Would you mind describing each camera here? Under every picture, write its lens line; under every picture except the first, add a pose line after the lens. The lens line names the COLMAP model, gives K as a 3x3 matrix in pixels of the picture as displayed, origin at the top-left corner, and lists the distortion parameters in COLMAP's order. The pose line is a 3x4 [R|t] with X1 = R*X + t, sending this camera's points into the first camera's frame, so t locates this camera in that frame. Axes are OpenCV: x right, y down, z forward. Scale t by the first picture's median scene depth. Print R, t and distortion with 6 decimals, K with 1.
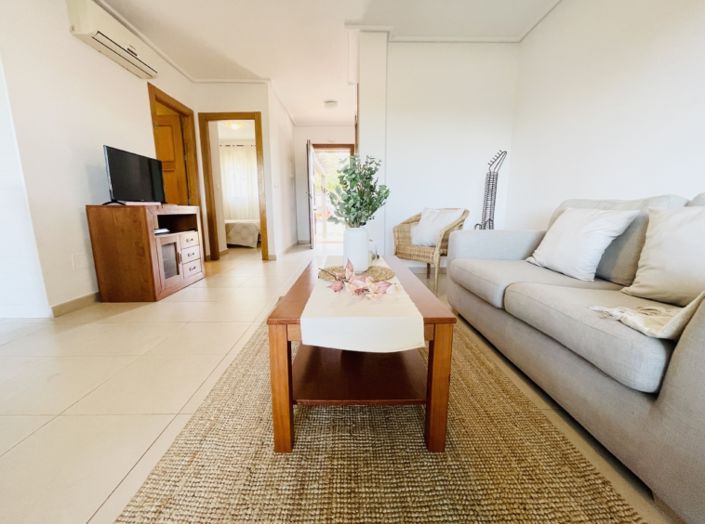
lens RADIAL K [[284.2, 0, 351.2], [0, 284.2, 260.6], [0, 0, 1]] dist [-0.001161, -0.000225]
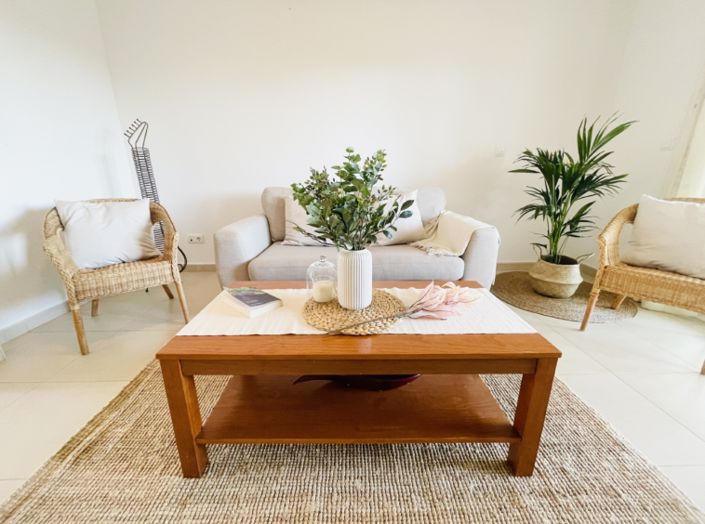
lens RADIAL K [[284.2, 0, 351.1], [0, 284.2, 260.0], [0, 0, 1]] dist [-0.001161, -0.000225]
pose [[-0.005682, -0.280171, 0.959933, -0.389067], [0.178942, 0.944170, 0.276629, -0.162607], [-0.983843, 0.173344, 0.044770, 0.549049]]
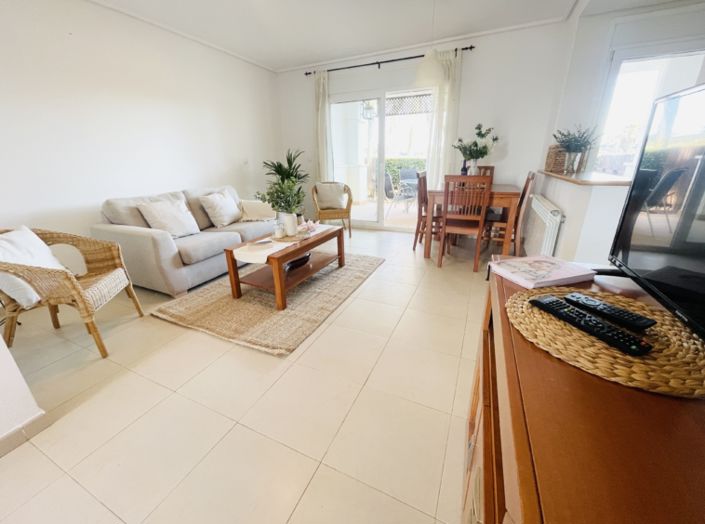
lens RADIAL K [[284.2, 0, 351.9], [0, 284.2, 259.5], [0, 0, 1]] dist [-0.001161, -0.000225]
pose [[-0.902478, -0.129510, 0.410805, -0.690465], [0.094168, 0.871334, 0.481570, -0.416544], [-0.420316, 0.473291, -0.774164, 1.398047]]
